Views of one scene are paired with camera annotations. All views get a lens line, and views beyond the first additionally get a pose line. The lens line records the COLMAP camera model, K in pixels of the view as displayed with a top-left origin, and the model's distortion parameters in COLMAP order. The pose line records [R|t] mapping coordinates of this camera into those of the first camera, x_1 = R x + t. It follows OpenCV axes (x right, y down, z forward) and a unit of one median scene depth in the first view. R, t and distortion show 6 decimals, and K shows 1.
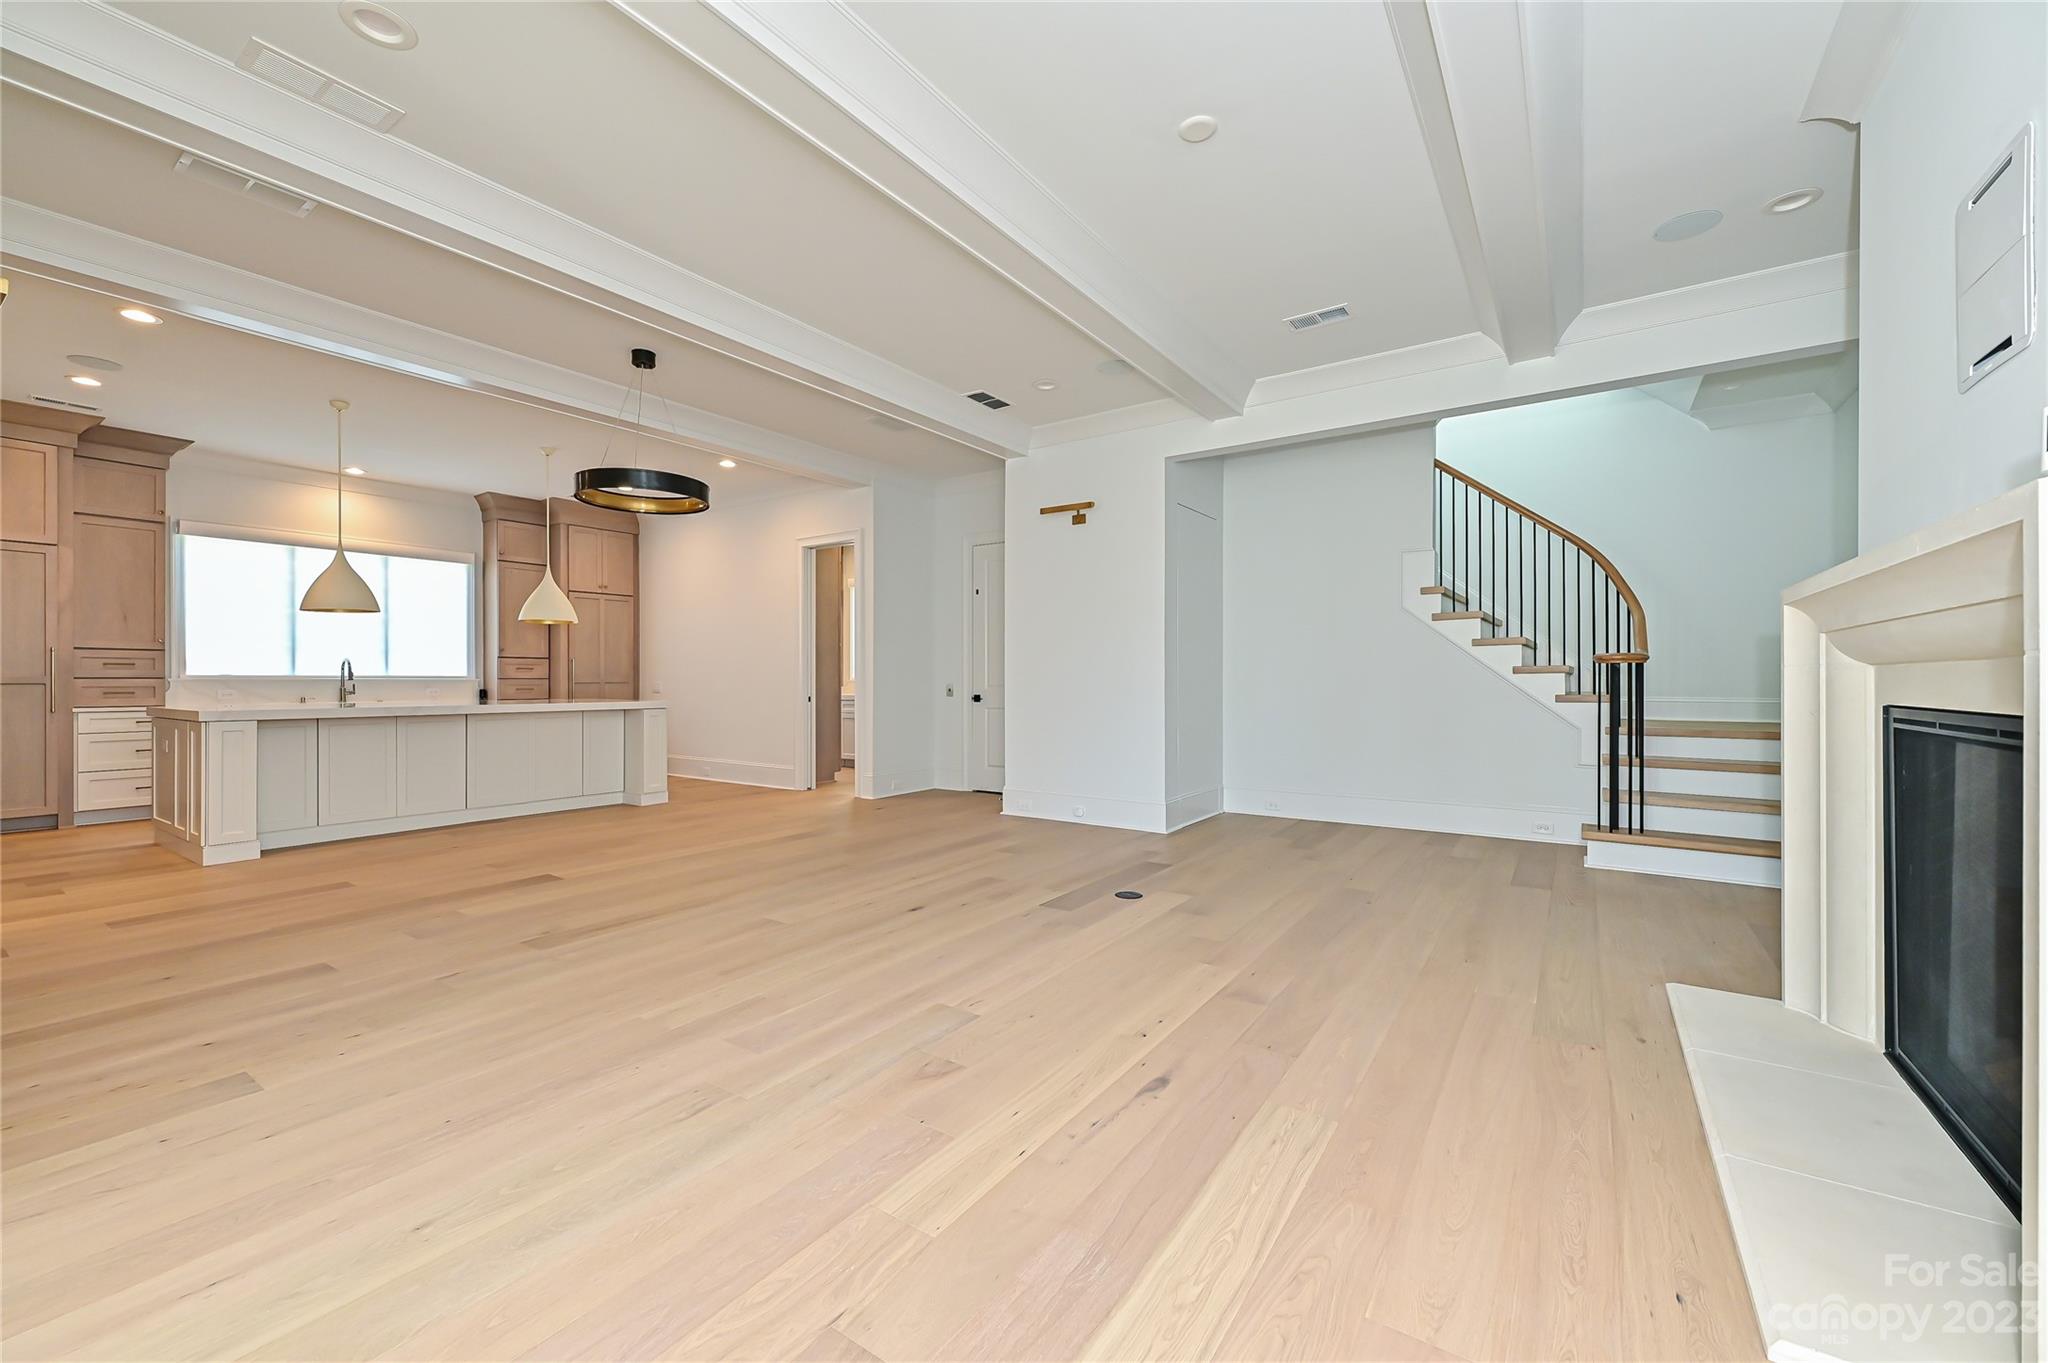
lens RADIAL K [[810.2, 0, 1024.0], [0, 810.2, 681.5], [0, 0, 1]] dist [-0.000595, -0.000077]
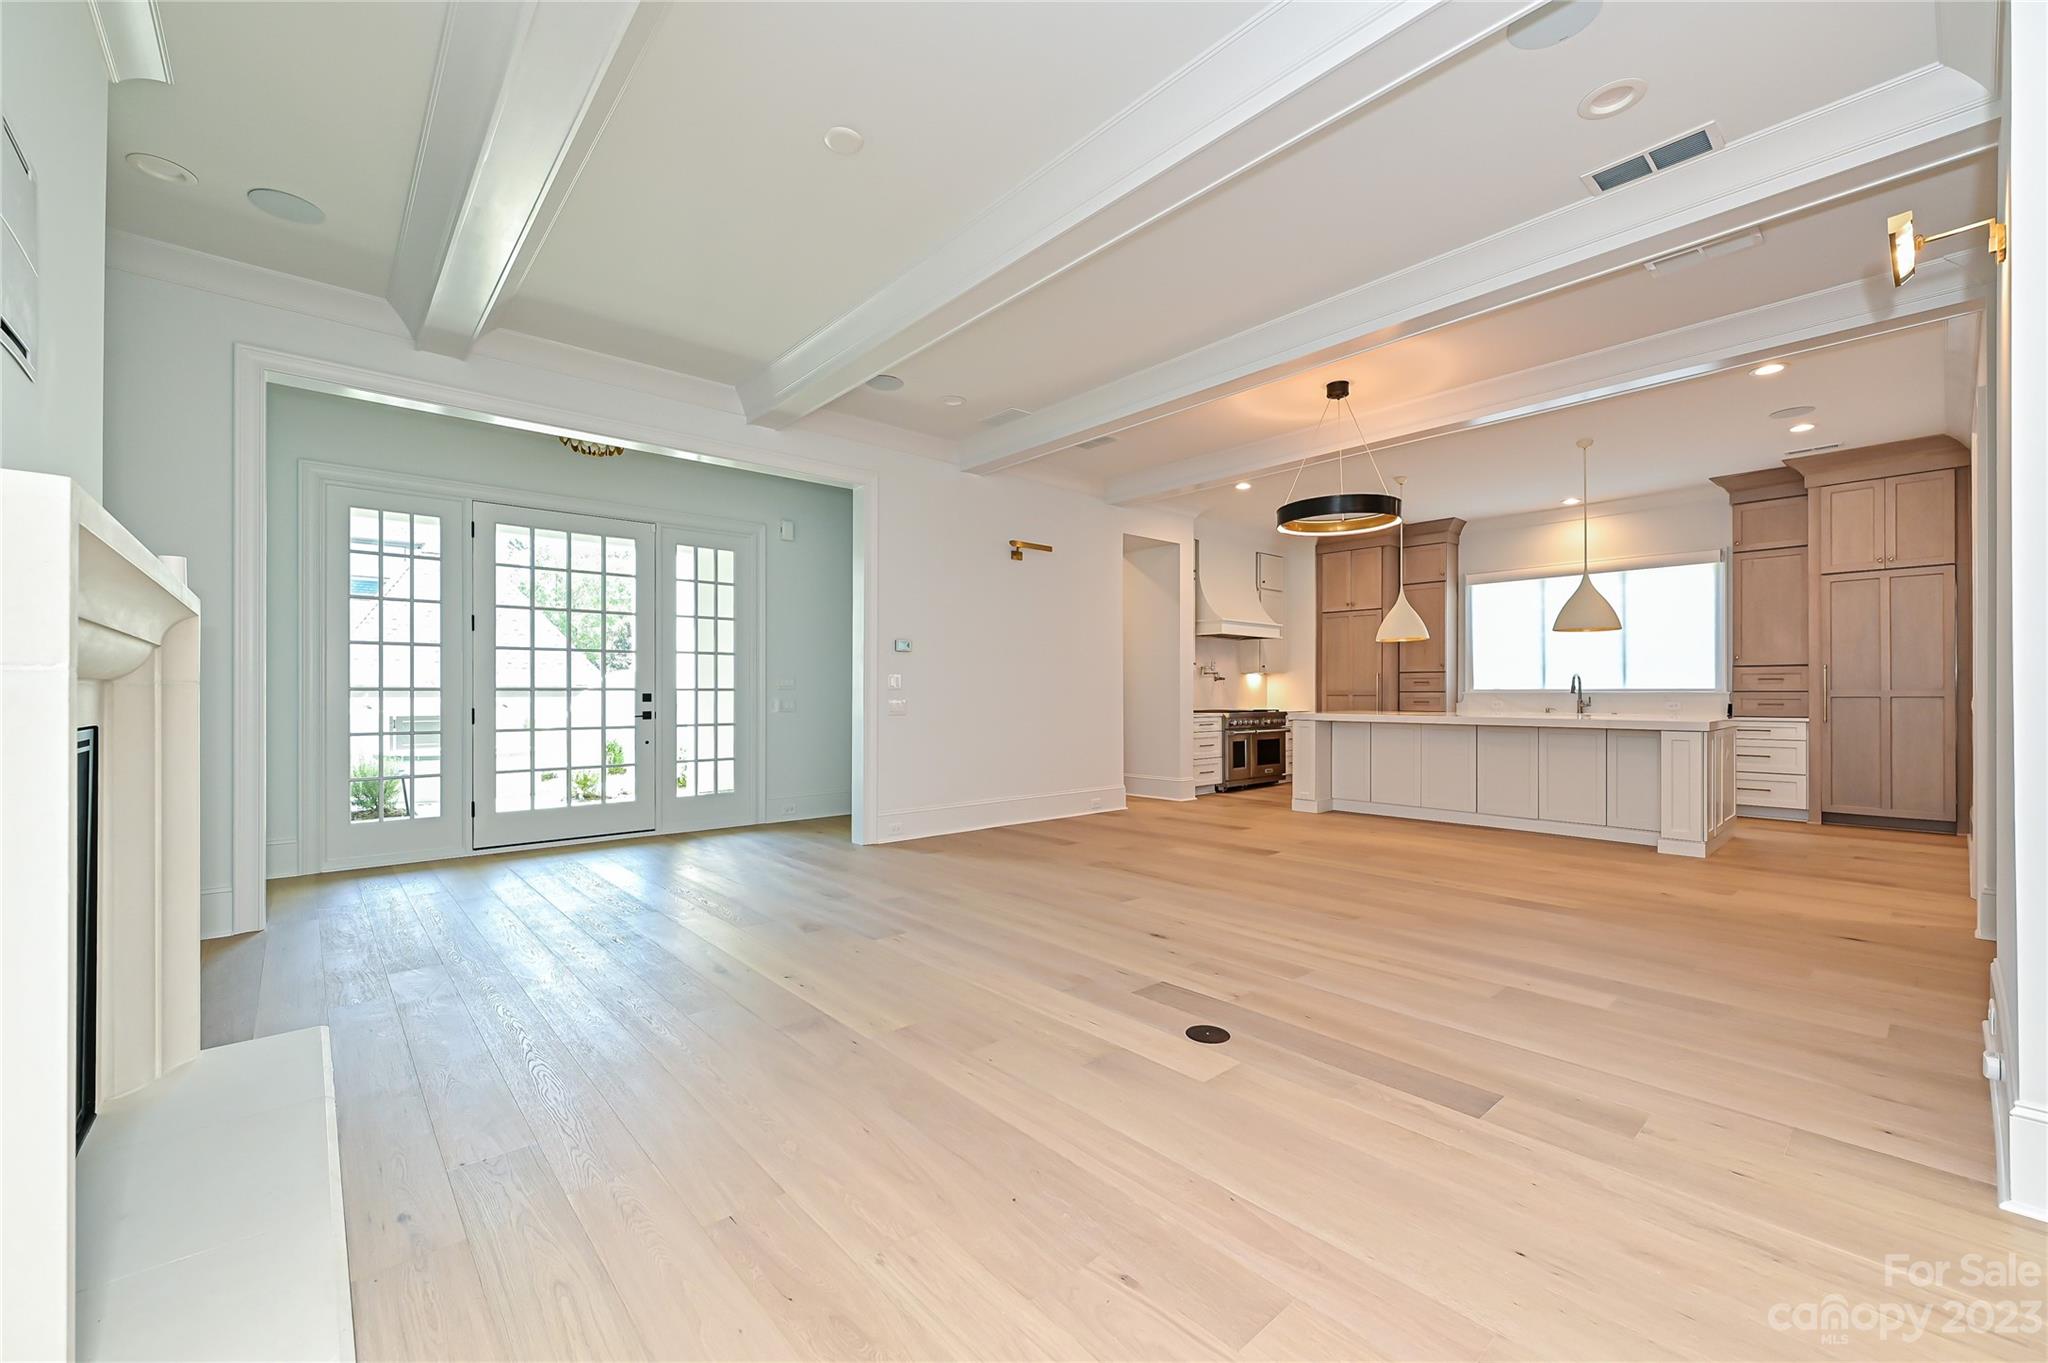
lens RADIAL K [[820.9, 0, 1015.4], [0, 820.9, 692.0], [0, 0, 1]] dist [0.000417, -0.000034]
pose [[-0.251531, -0.000573, -0.967849, 0.426464], [-0.000731, 1.000000, -0.000402, -0.002478], [0.967849, 0.000606, -0.251532, 0.547610]]
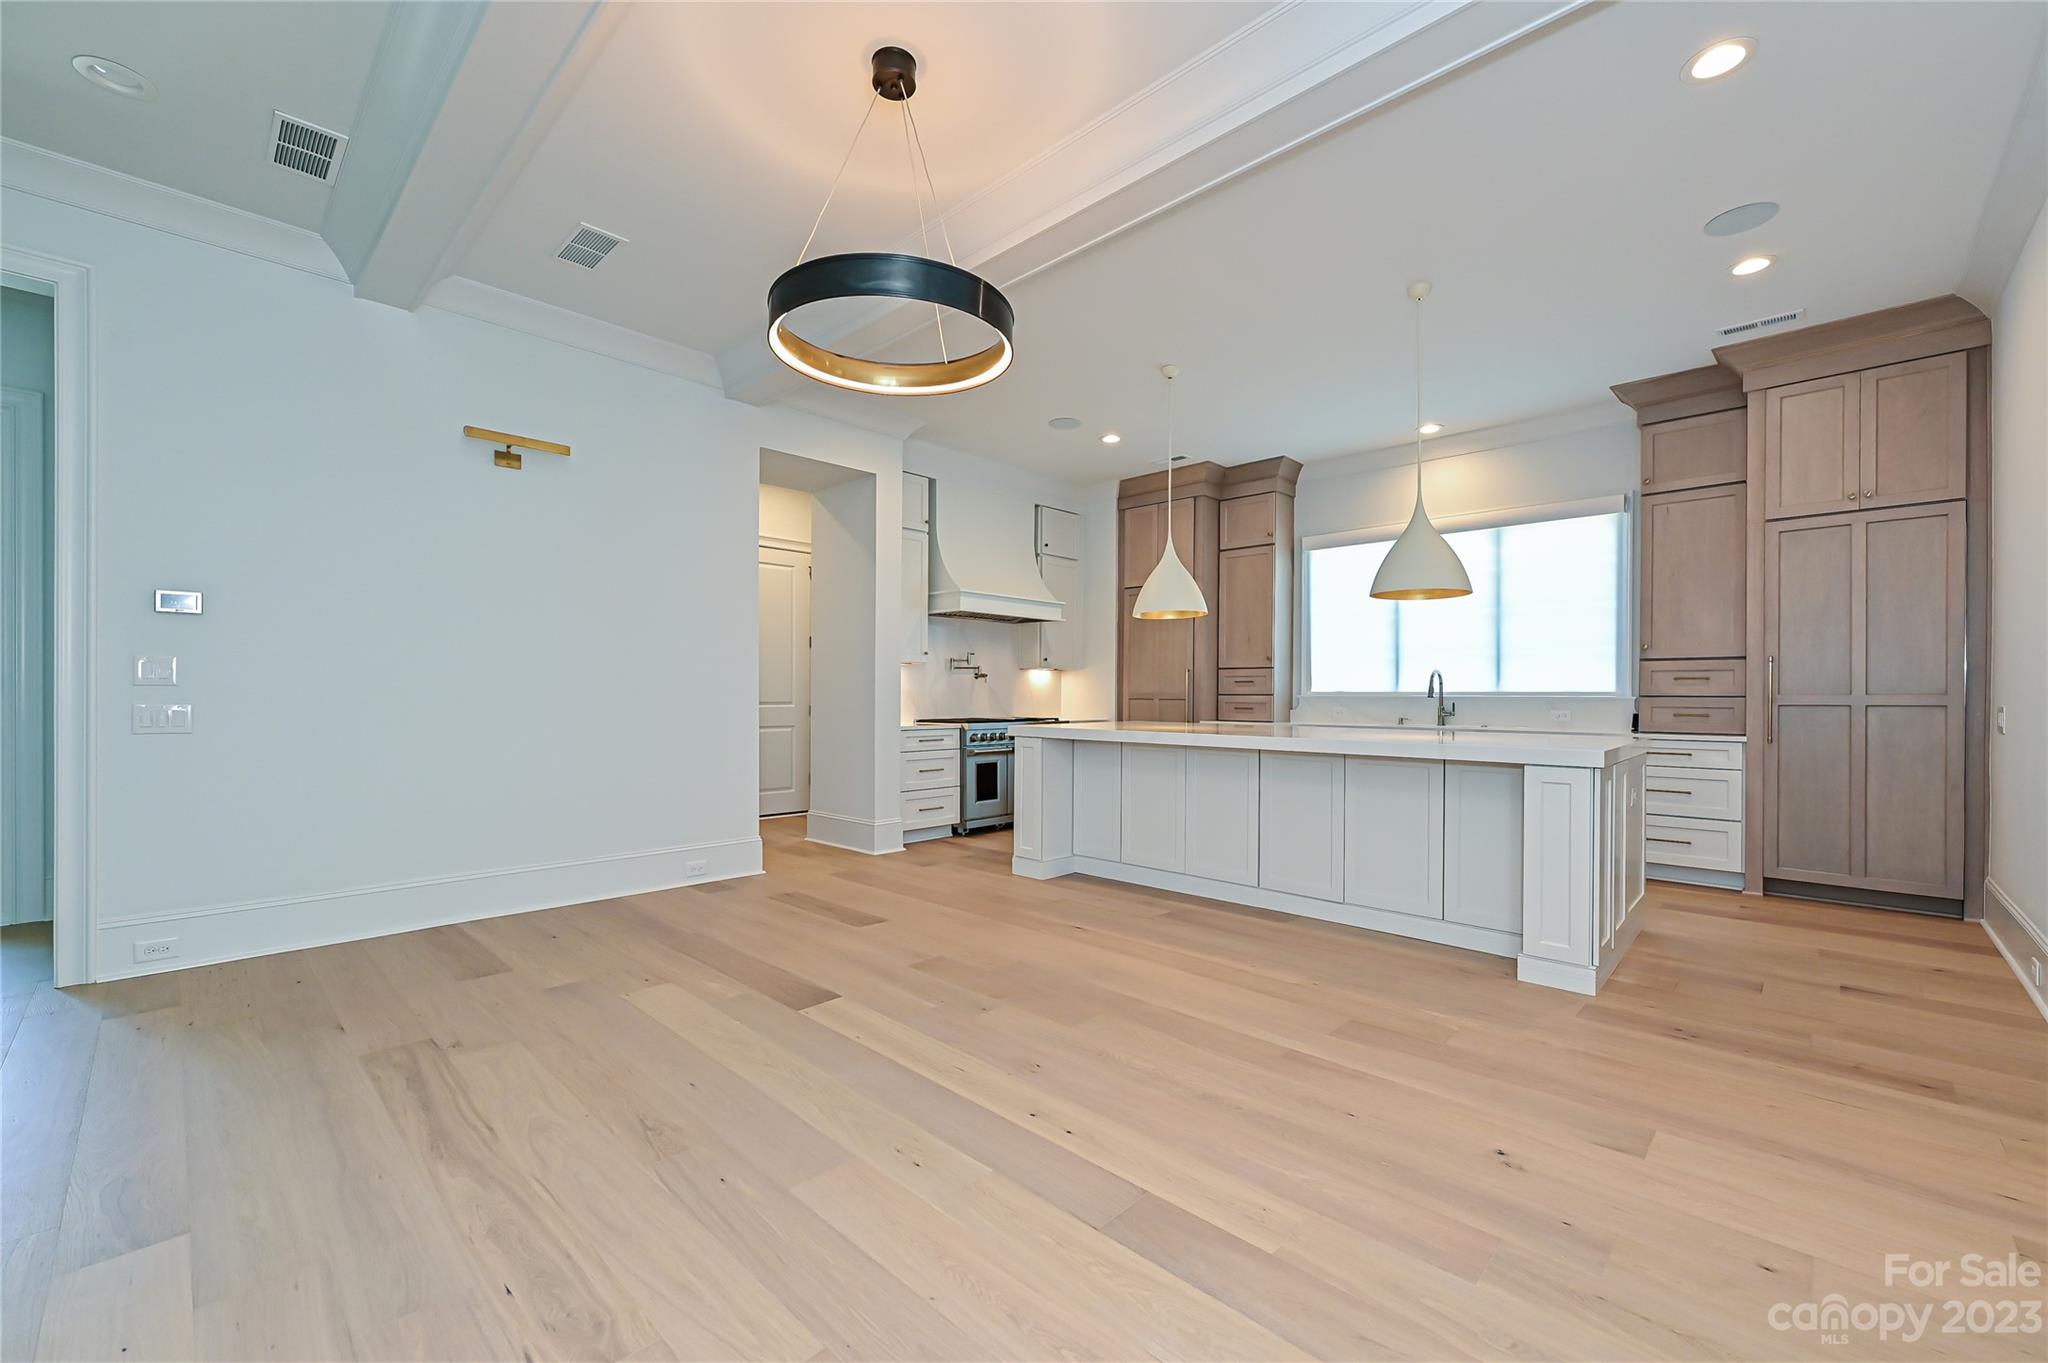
lens RADIAL K [[824.0, 0, 1025.1], [0, 824.0, 697.4], [0, 0, 1]] dist [-0.000942, -0.000097]
pose [[-0.170844, 0.002794, -0.985294, 0.021038], [-0.005627, 0.999977, 0.003811, -0.002803], [0.985282, 0.006195, -0.170825, 0.745302]]
